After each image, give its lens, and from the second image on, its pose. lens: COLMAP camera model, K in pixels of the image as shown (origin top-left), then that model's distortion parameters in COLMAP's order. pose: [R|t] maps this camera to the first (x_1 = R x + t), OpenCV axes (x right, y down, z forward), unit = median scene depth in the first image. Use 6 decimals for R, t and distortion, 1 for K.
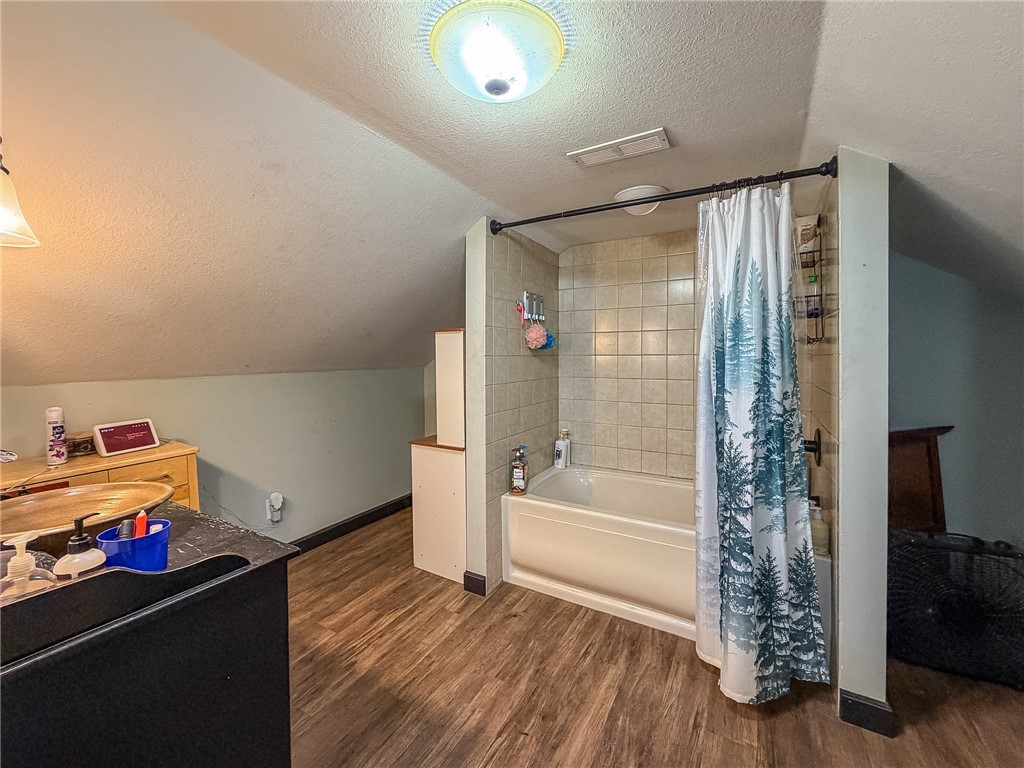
lens RADIAL K [[420.3, 0, 507.4], [0, 420.3, 358.6], [0, 0, 1]] dist [0.003487, 0.000796]
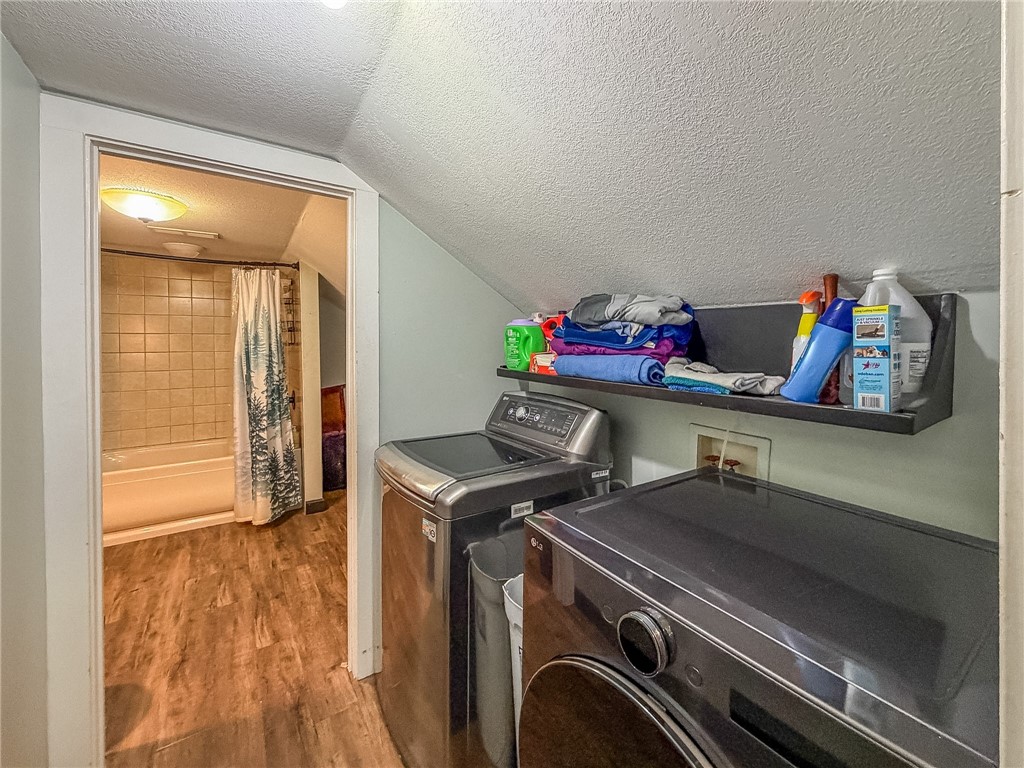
lens RADIAL K [[420.3, 0, 507.4], [0, 420.3, 358.6], [0, 0, 1]] dist [0.003487, 0.000796]
pose [[0.438479, -0.029750, 0.898249, -0.704039], [0.012276, 0.999557, 0.027113, -0.019812], [-0.898658, -0.000861, 0.438650, -0.910201]]
